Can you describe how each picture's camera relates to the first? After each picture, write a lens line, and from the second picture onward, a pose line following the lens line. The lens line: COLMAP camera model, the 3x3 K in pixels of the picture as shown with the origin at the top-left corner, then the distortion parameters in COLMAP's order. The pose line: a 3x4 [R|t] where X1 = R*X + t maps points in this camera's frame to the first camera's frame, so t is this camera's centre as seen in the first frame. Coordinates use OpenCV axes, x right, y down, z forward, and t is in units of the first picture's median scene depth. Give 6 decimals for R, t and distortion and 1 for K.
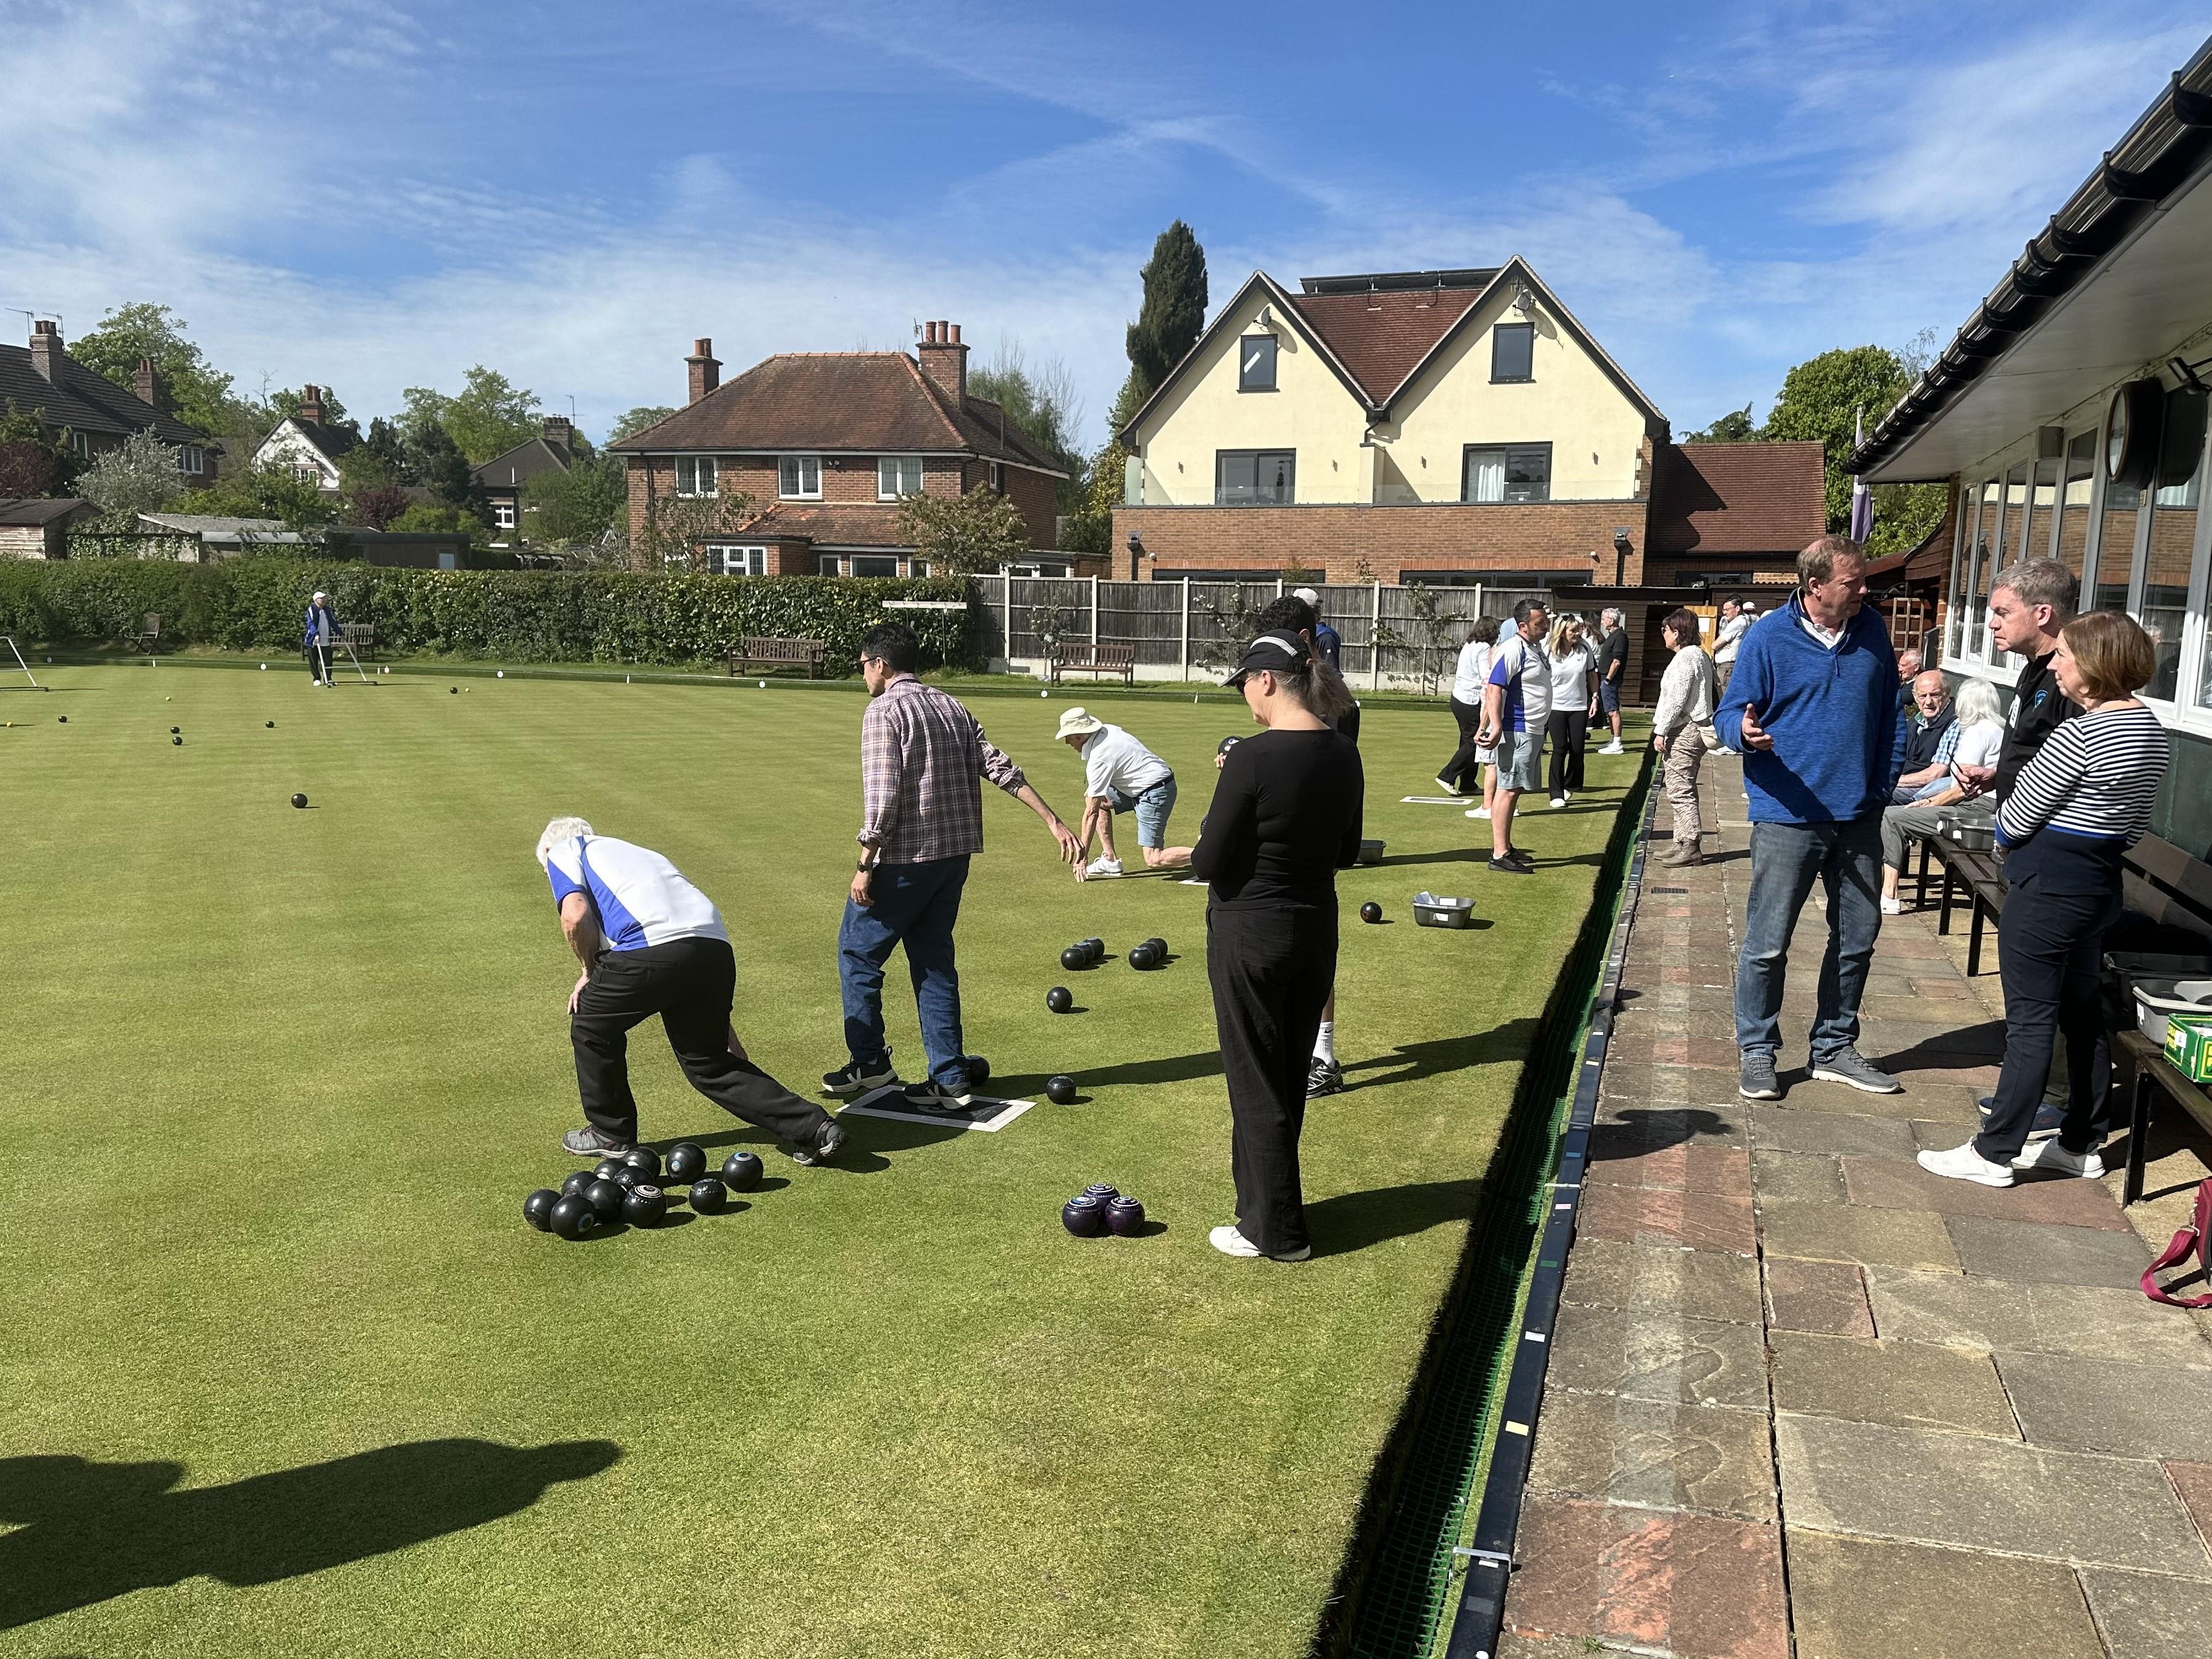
lens RADIAL K [[1724.3, 0, 1106.0], [0, 1724.3, 829.5], [0, 0, 1]] dist [0.215377, -0.455941]
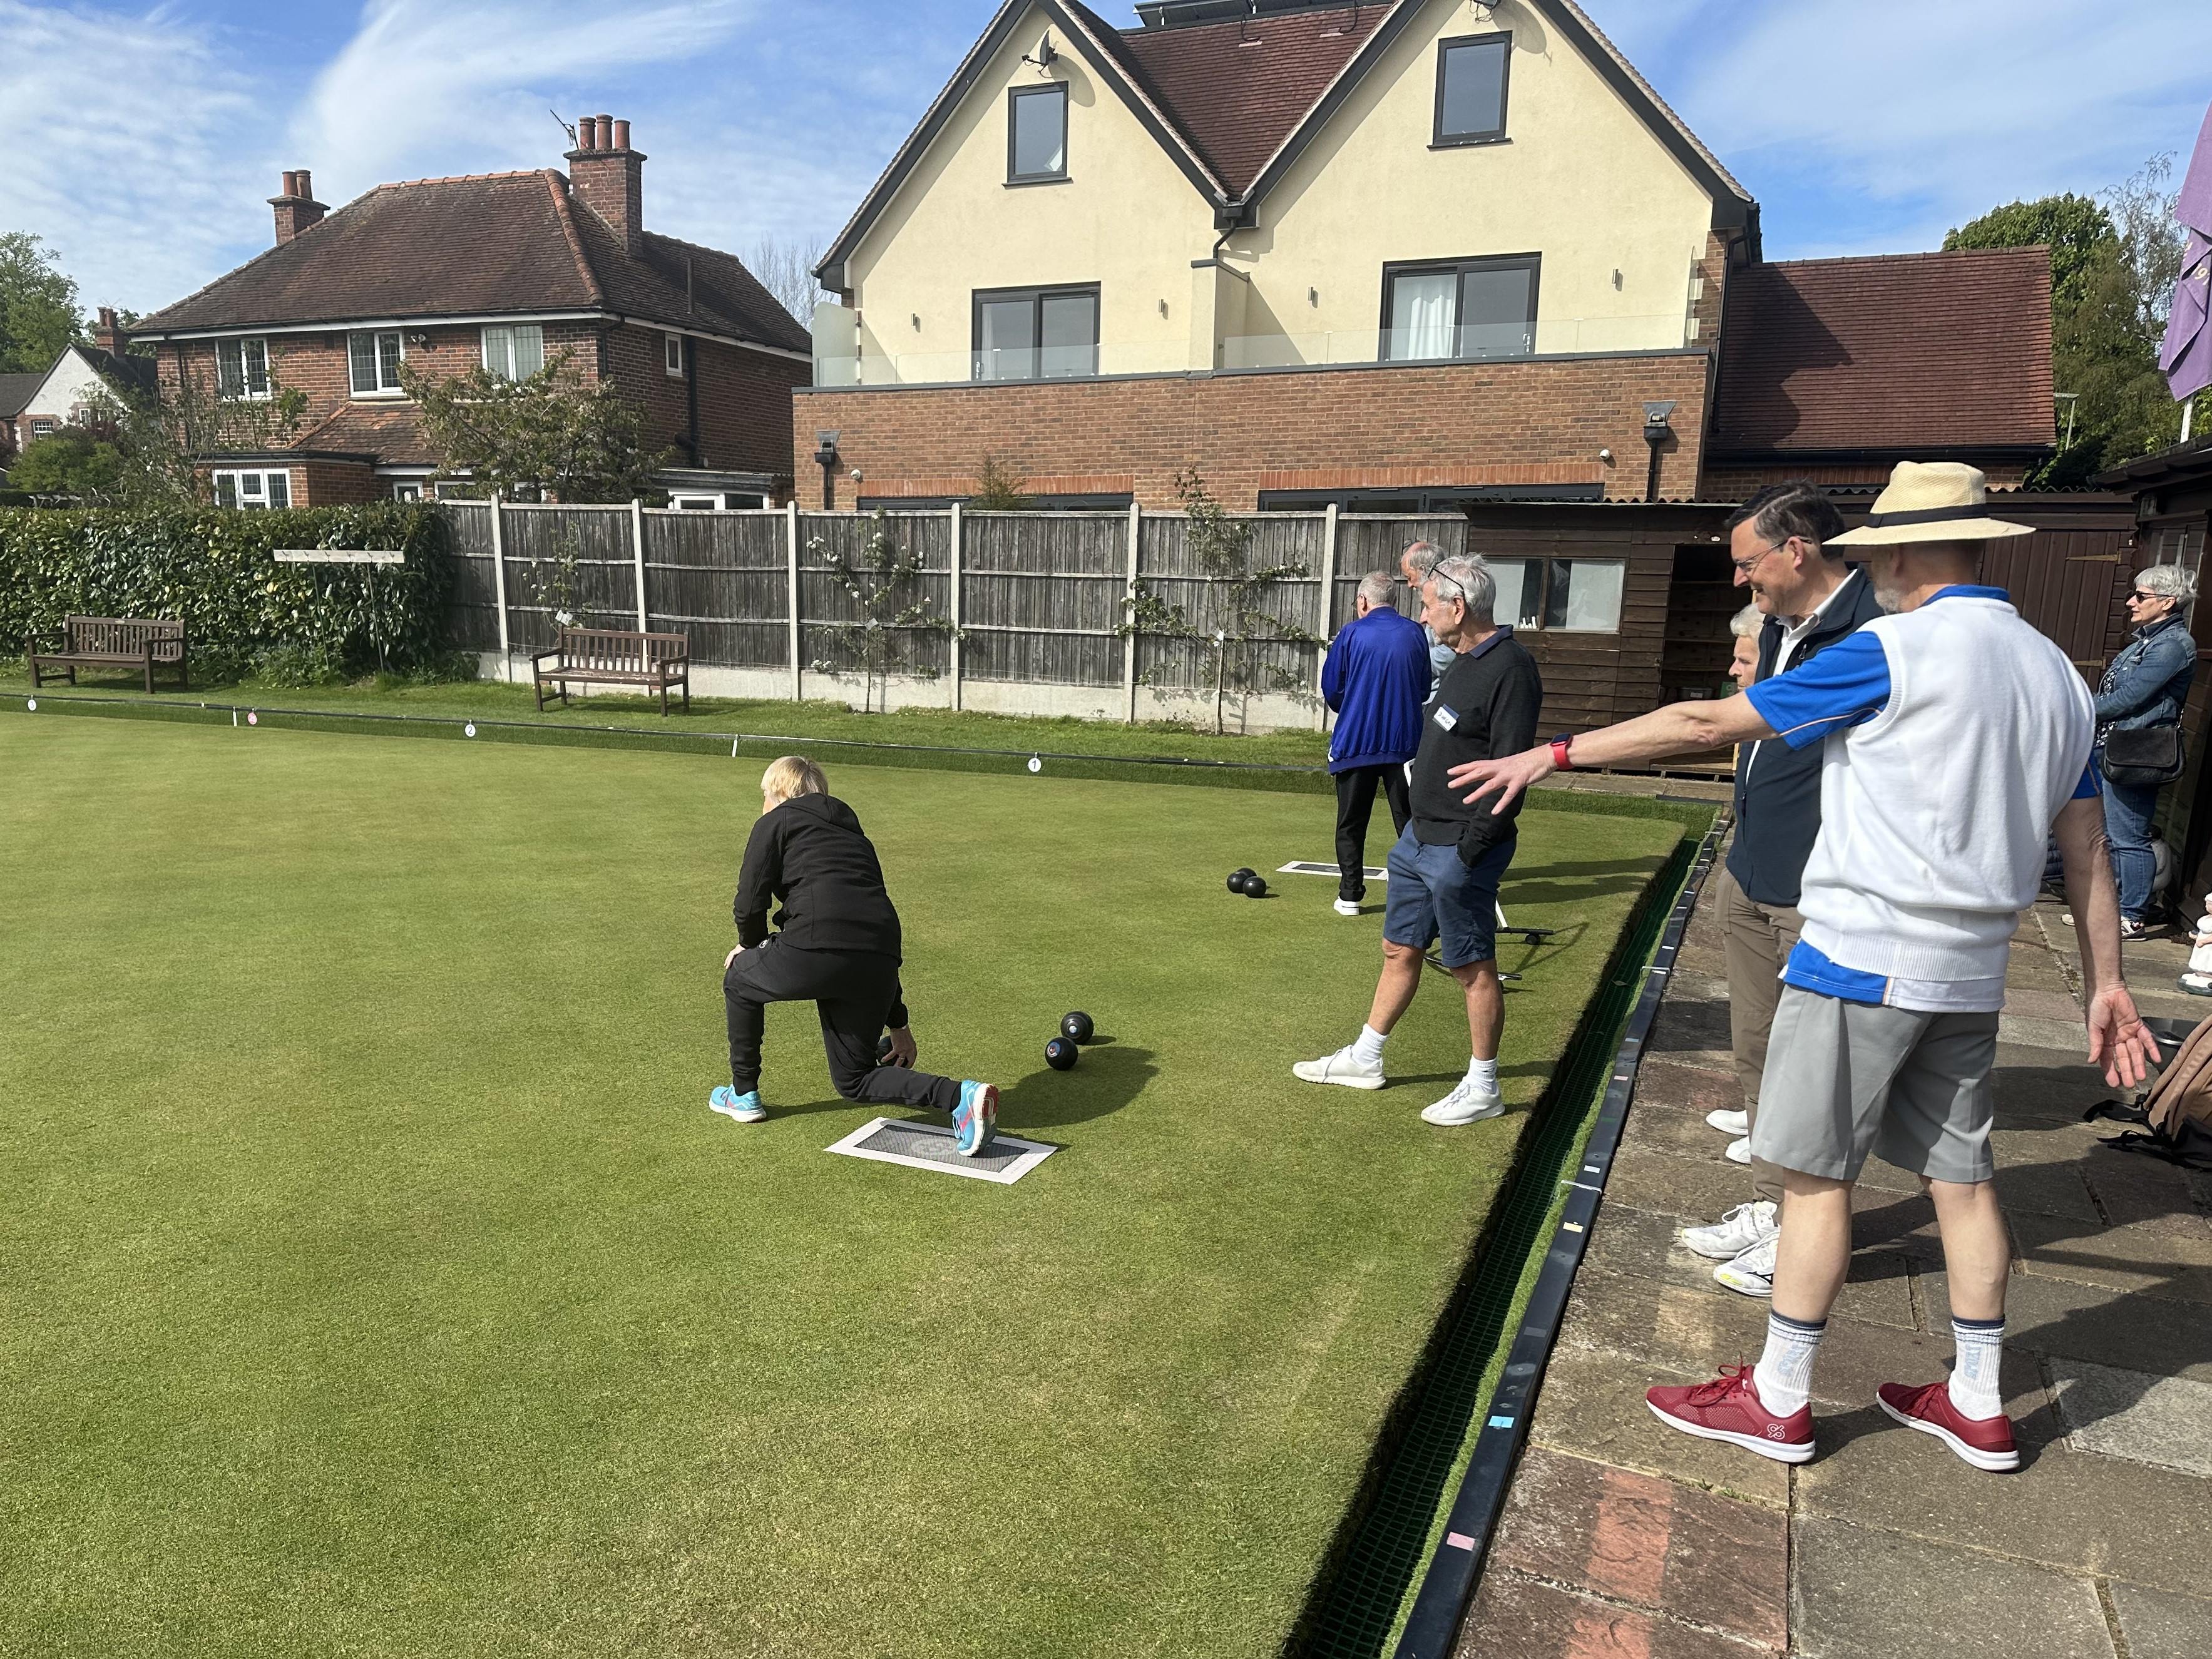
lens RADIAL K [[1746.4, 0, 939.1], [0, 1746.4, 952.3], [0, 0, 1]] dist [0.183650, -0.363516]
pose [[0.992621, 0.016505, -0.120128, 0.132280], [-0.005788, 0.996013, 0.089026, -0.047549], [0.121118, -0.087673, 0.988759, 0.385558]]
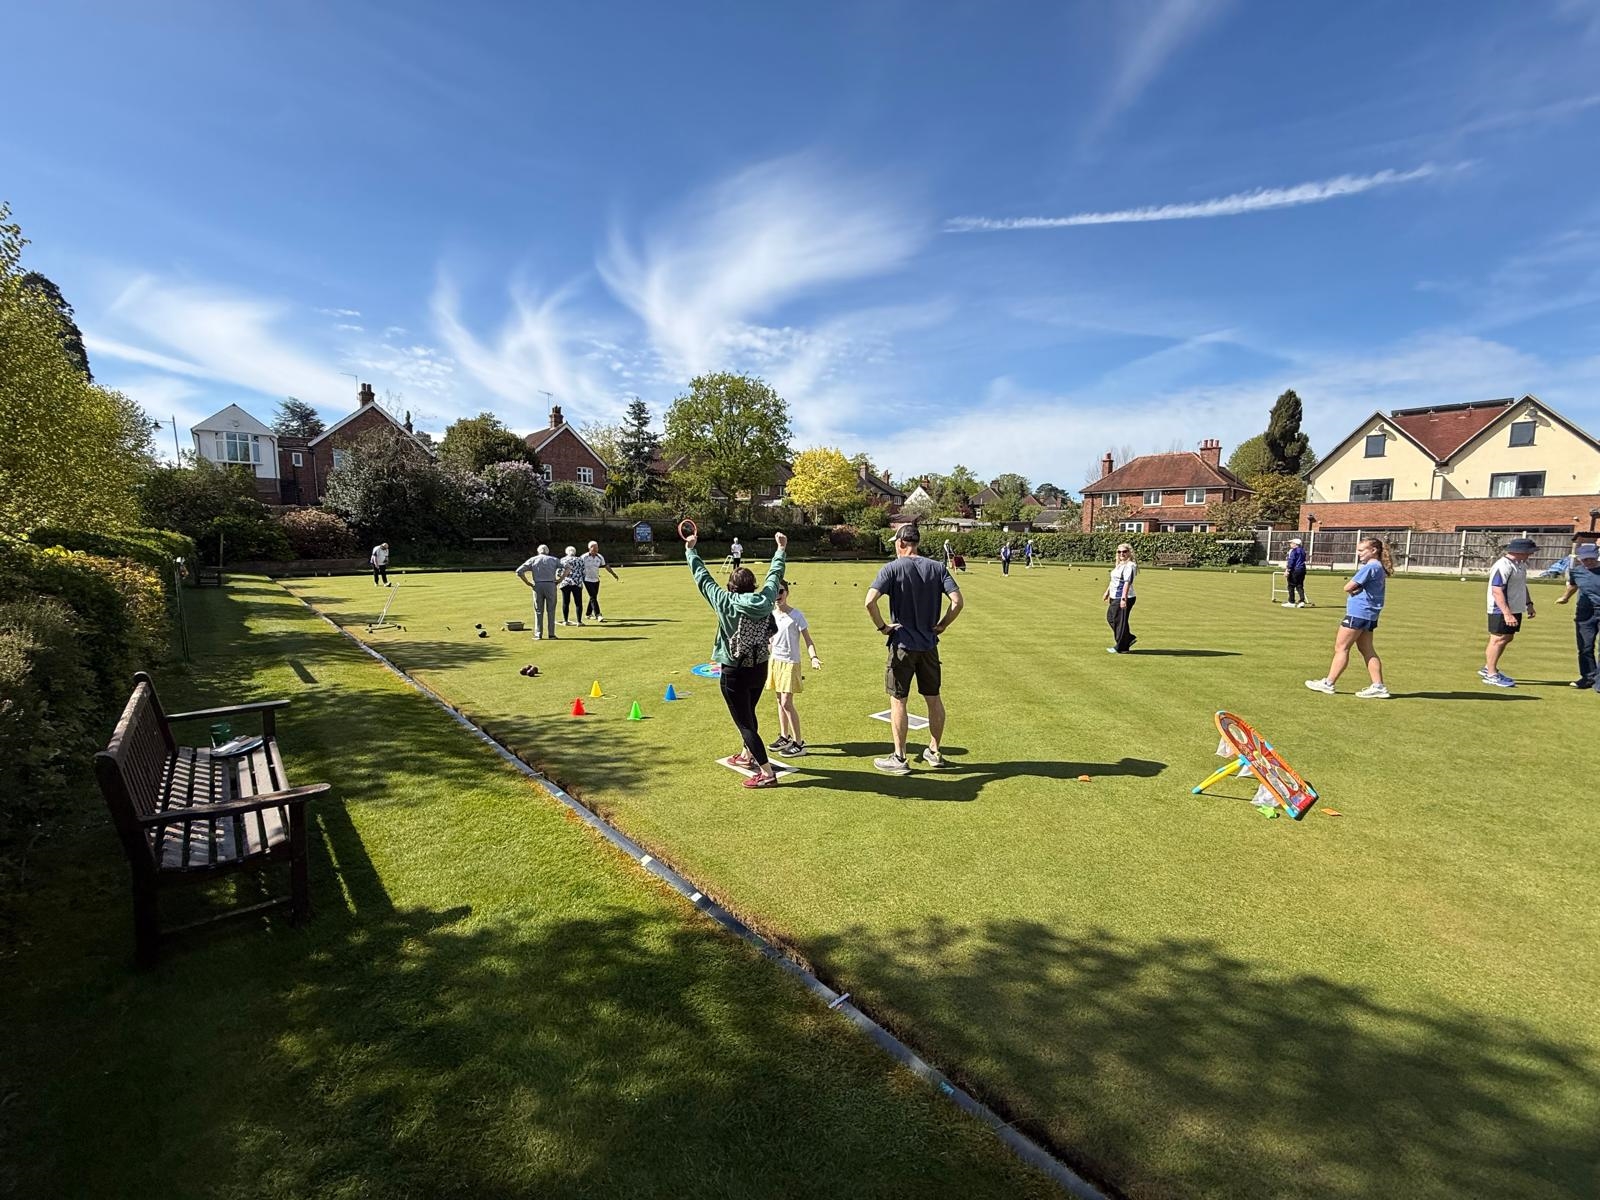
lens RADIAL K [[642.5, 0, 800.0], [0, 642.5, 600.0], [0, 0, 1]] dist [0.008356, -0.000222]
pose [[0.871044, 0.037042, -0.489806, -0.173174], [-0.056513, 0.998088, -0.025019, 0.026457], [0.487943, 0.049473, 0.871472, -0.214523]]
